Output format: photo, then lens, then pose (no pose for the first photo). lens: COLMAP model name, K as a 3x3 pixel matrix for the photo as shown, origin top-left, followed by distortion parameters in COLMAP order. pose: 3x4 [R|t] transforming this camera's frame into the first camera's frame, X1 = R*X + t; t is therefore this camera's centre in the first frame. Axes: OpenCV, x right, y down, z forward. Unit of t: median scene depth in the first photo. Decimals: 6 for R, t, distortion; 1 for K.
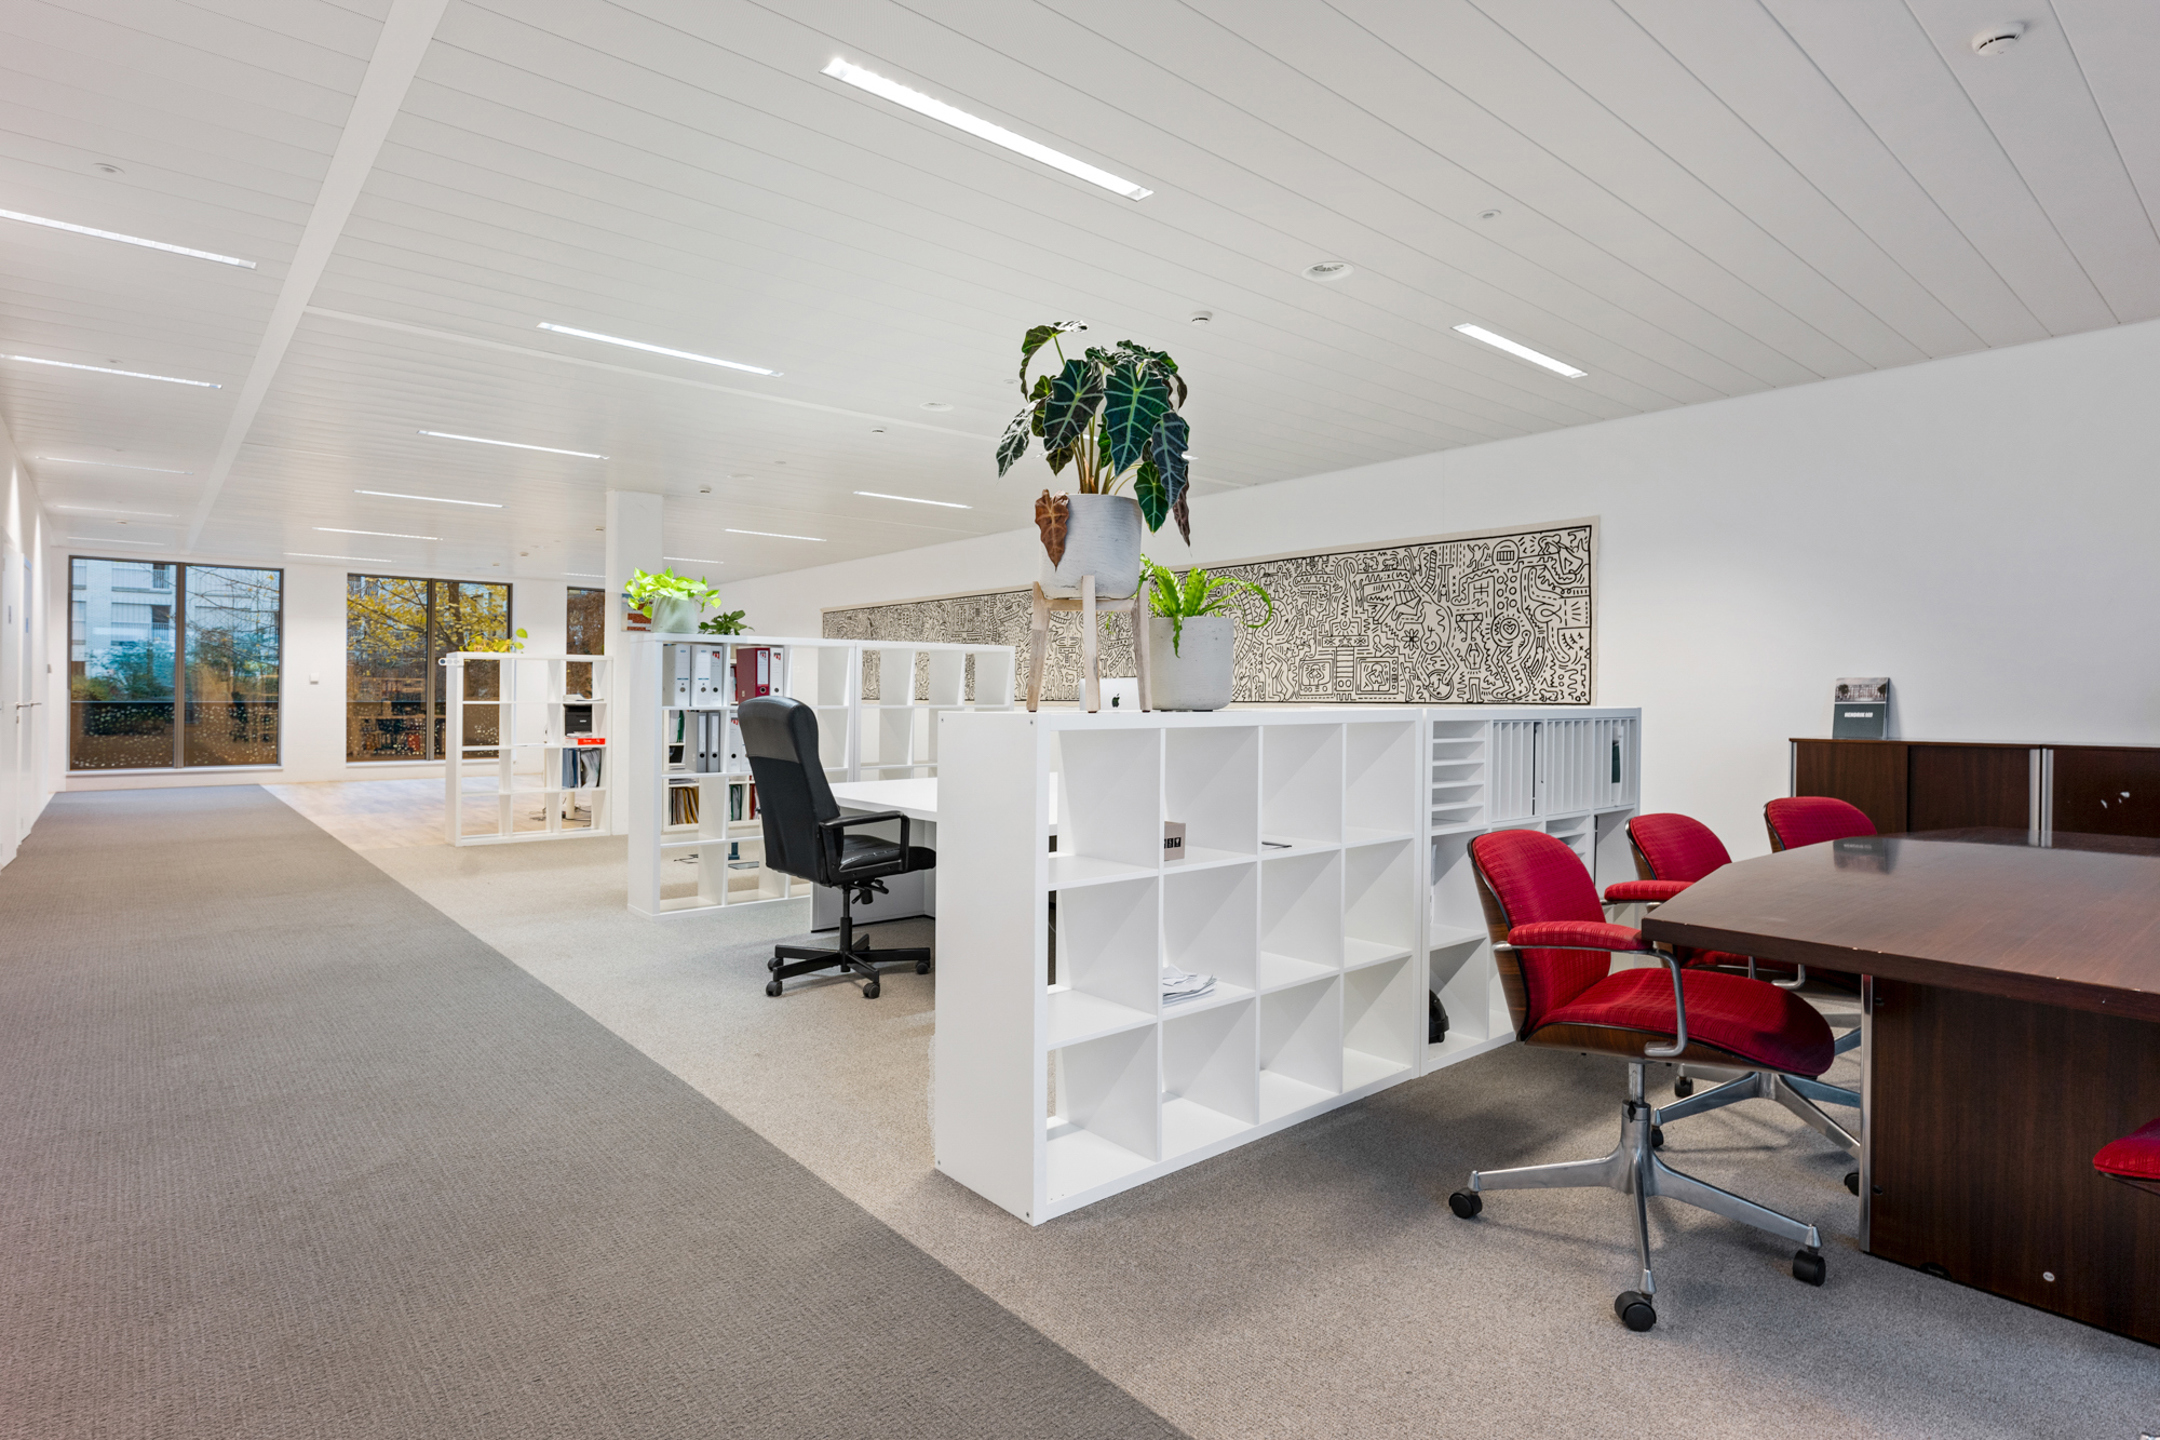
lens RADIAL K [[1119.7, 0, 1086.9], [0, 1119.7, 695.1], [0, 0, 1]] dist [0.002935, 0.000221]
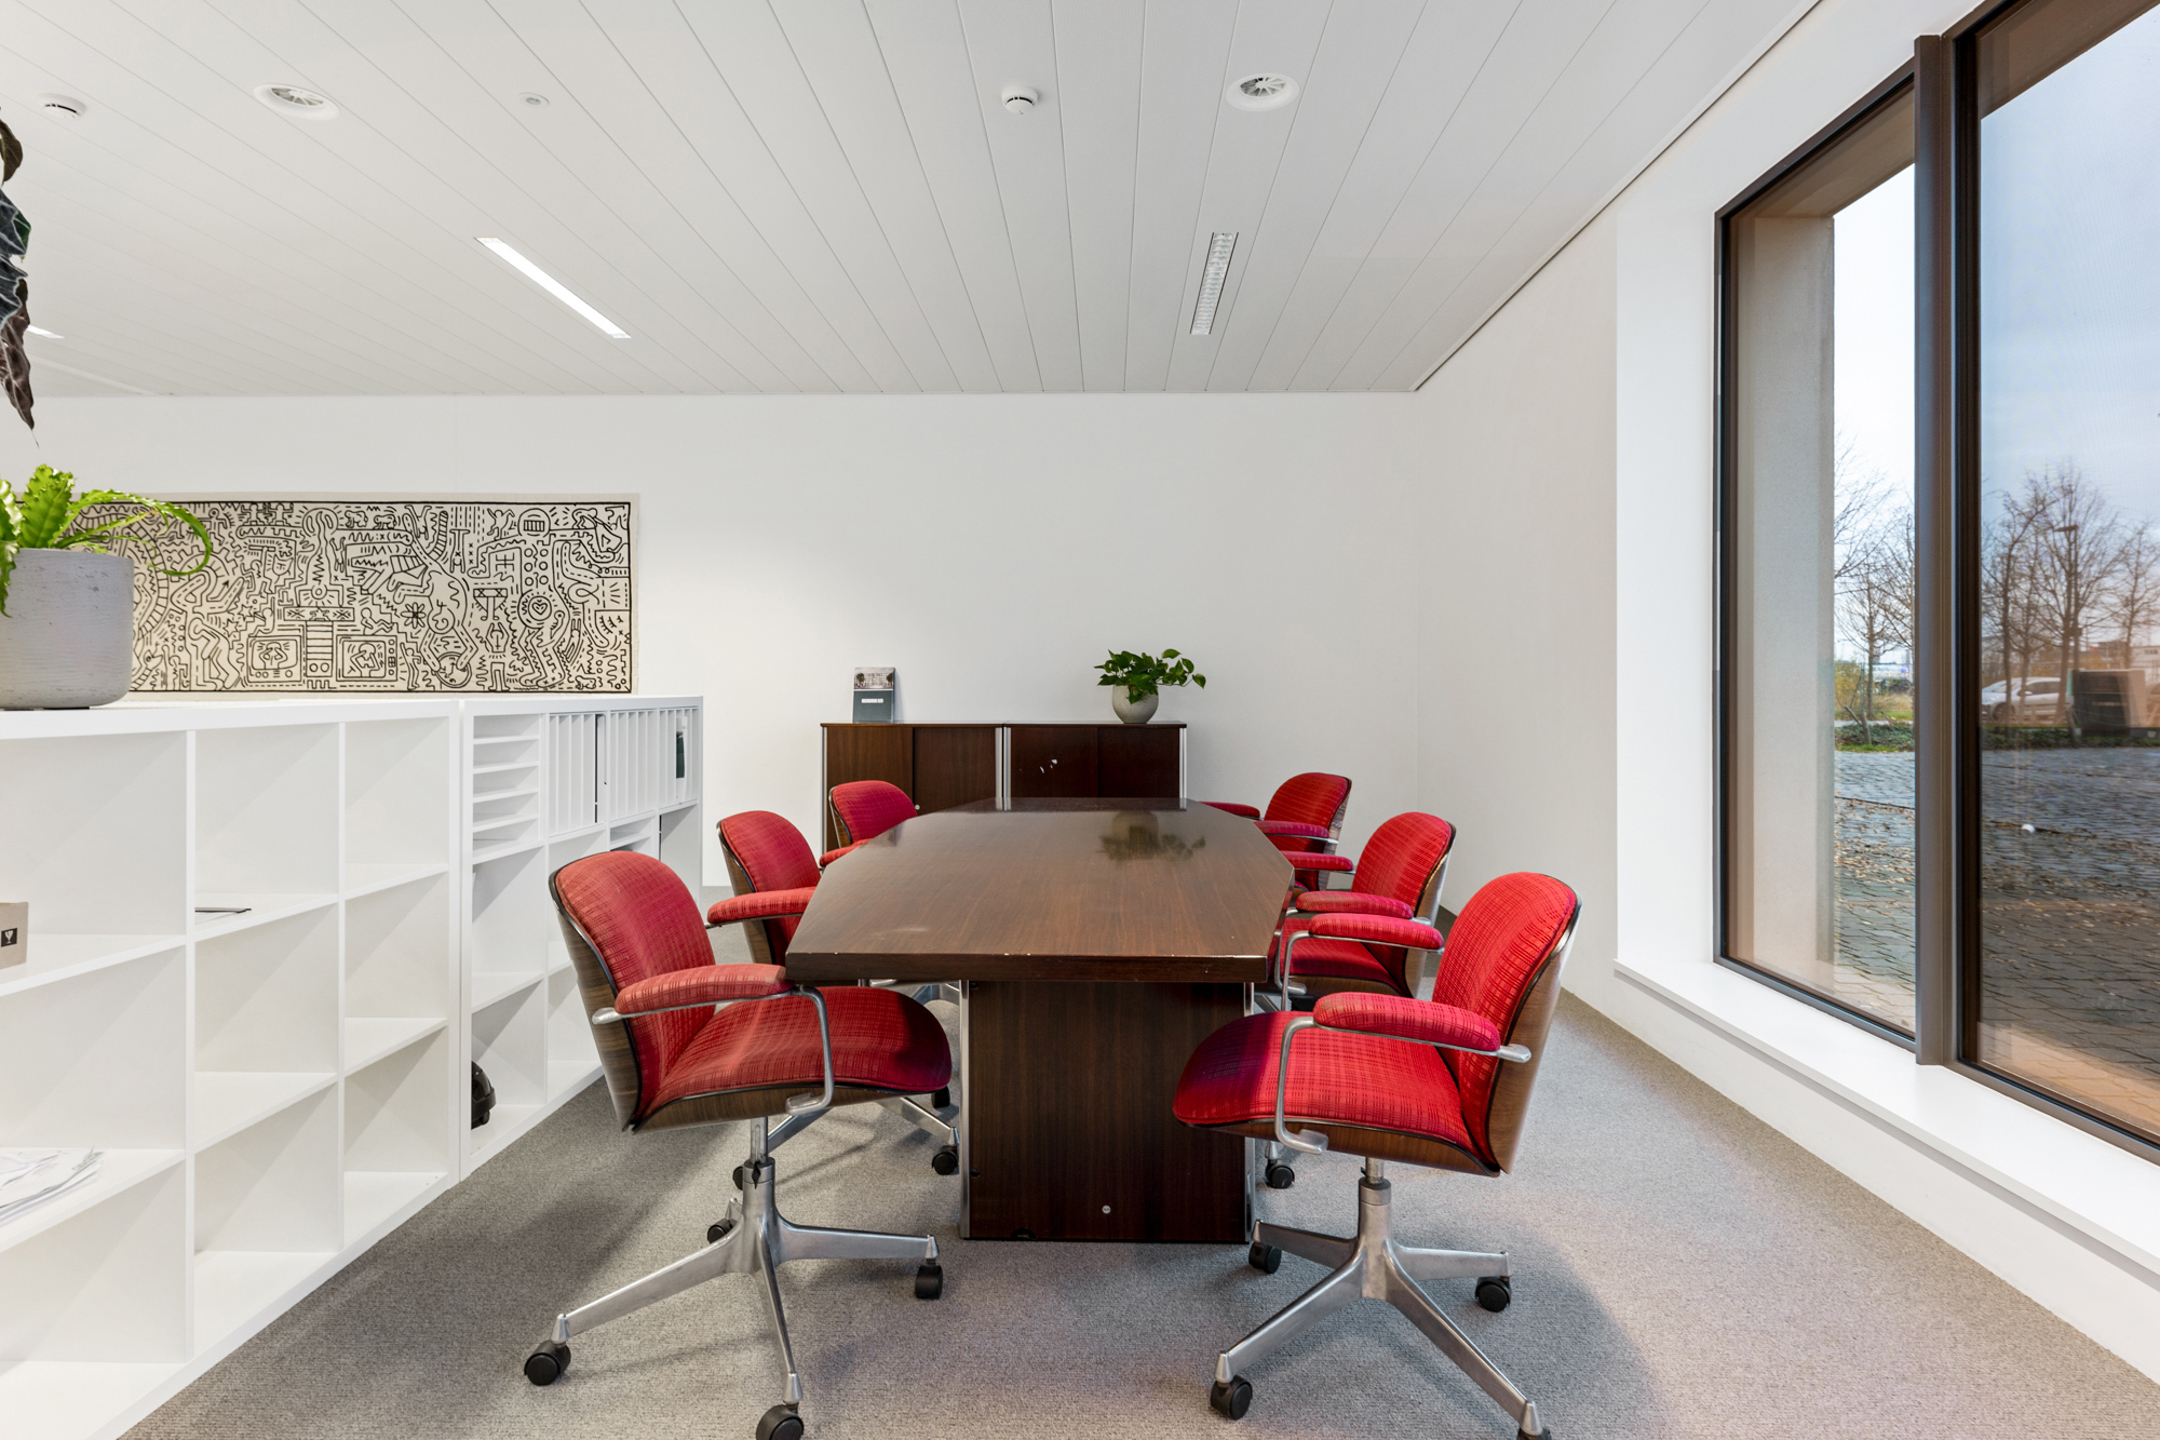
lens RADIAL K [[1113.8, 0, 1099.3], [0, 1113.8, 699.1], [0, 0, 1]] dist [0.001962, -0.000639]
pose [[0.665149, -0.009522, 0.746650, 0.010686], [-0.001679, 0.999897, 0.014247, -0.000116], [-0.746709, -0.010730, 0.665065, 0.080011]]
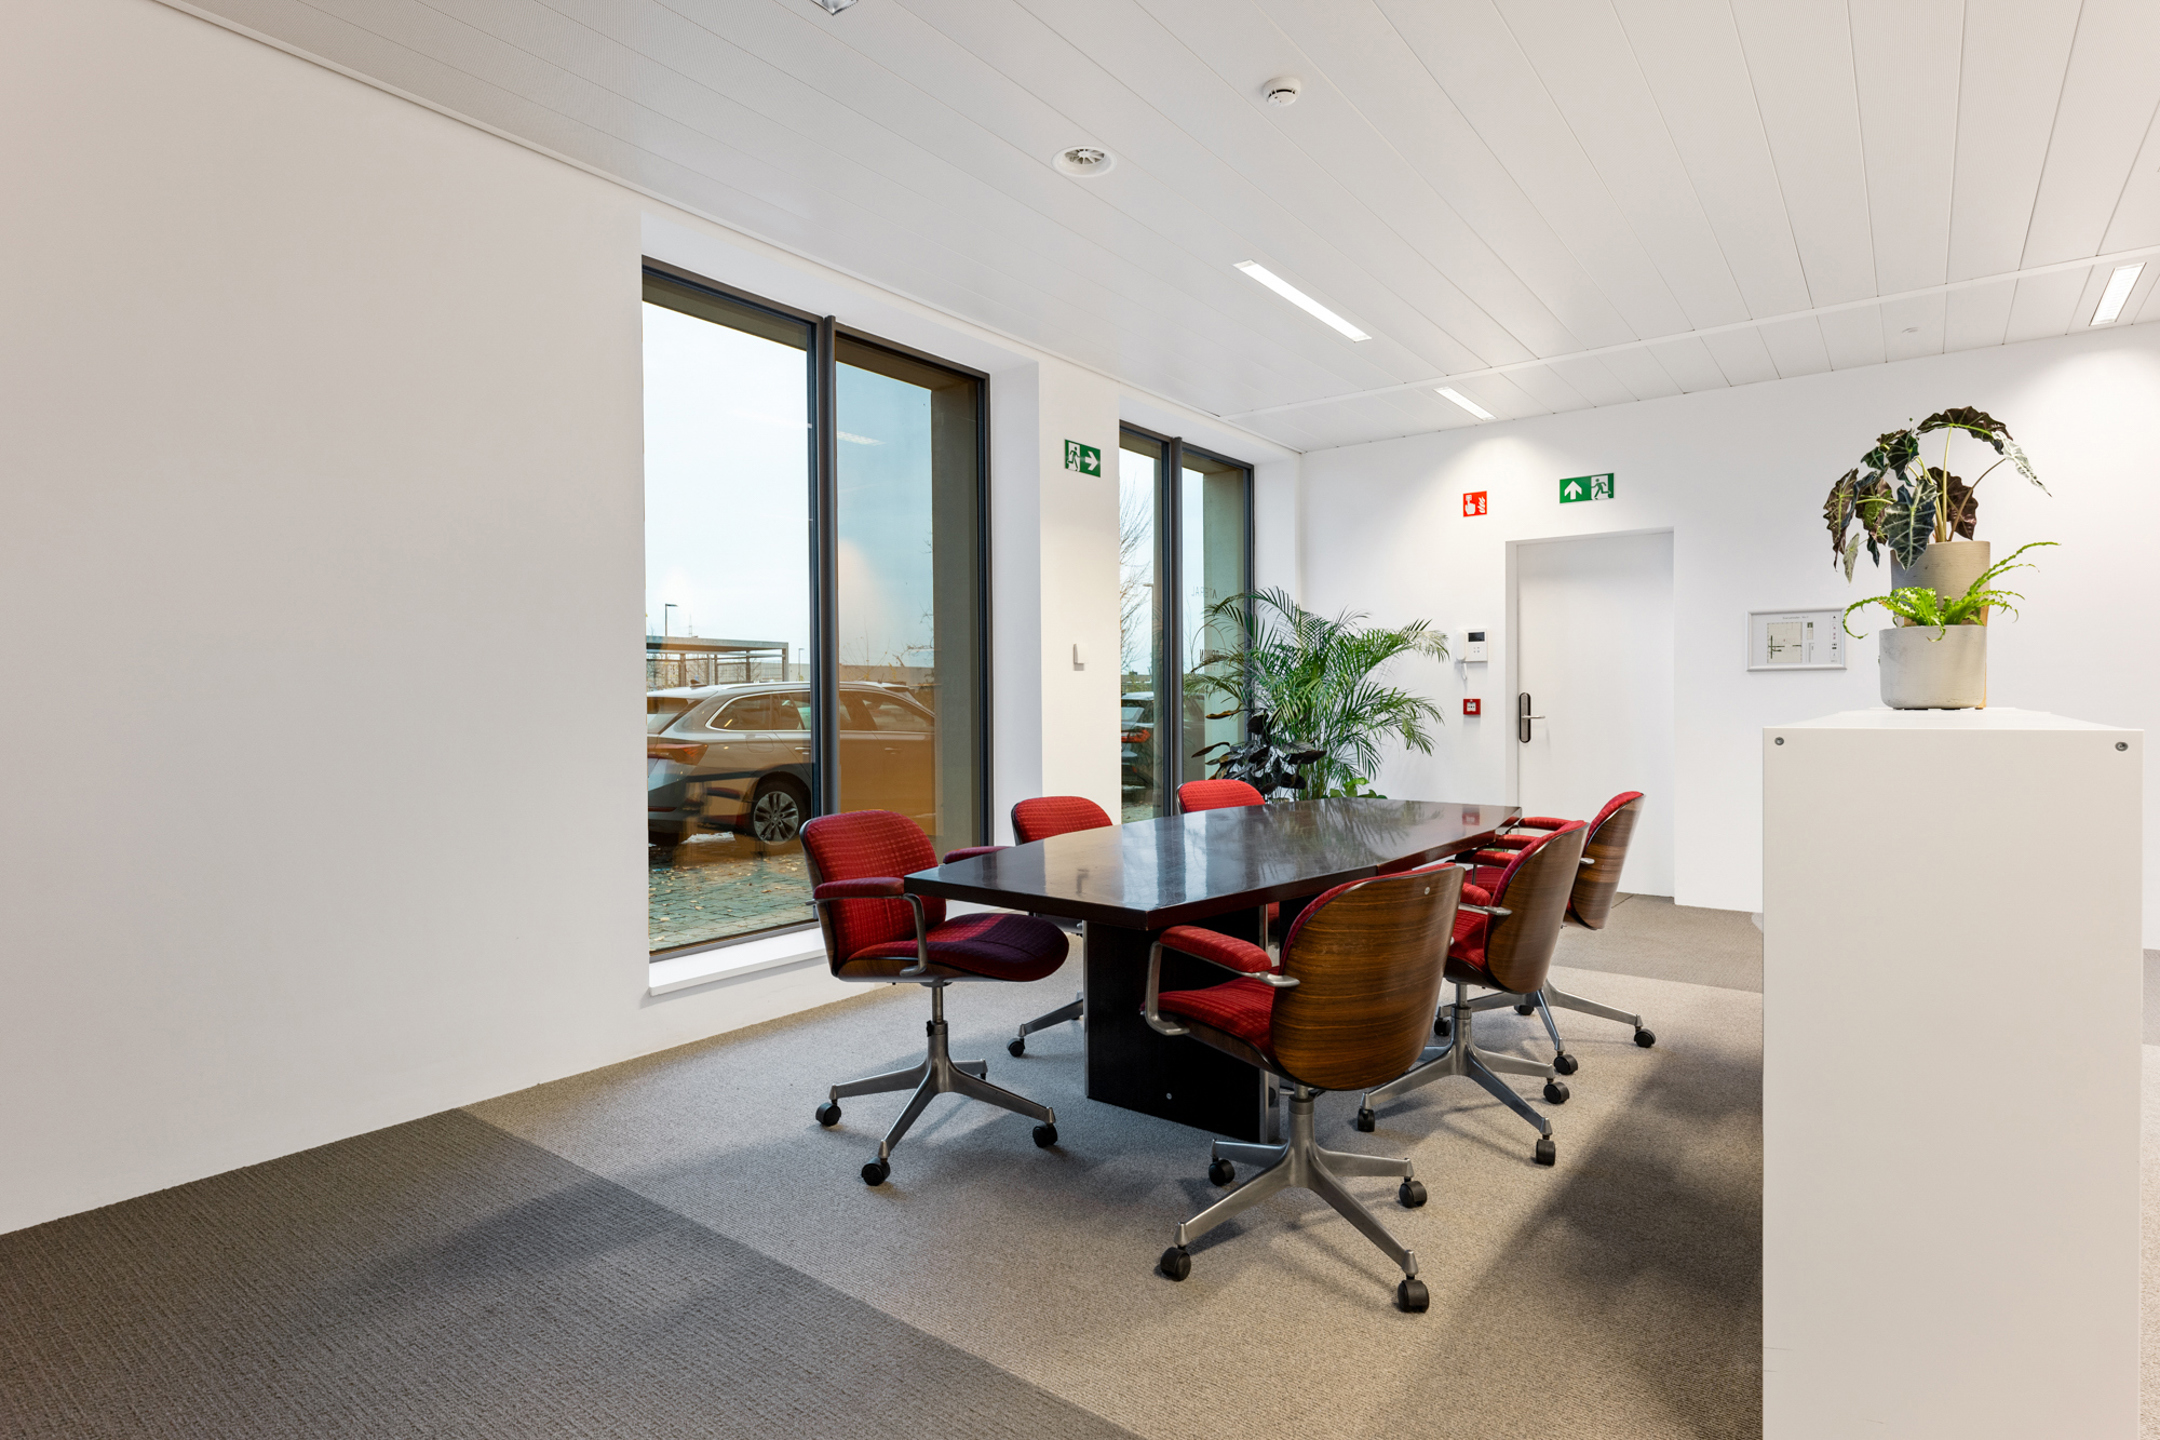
lens RADIAL K [[1119.7, 0, 1086.9], [0, 1119.7, 695.1], [0, 0, 1]] dist [0.002935, 0.000221]
pose [[-0.977199, 0.002429, -0.212311, 0.470845], [0.003896, 0.999971, -0.006490, 0.000047], [0.212290, -0.007169, -0.977181, 0.786215]]
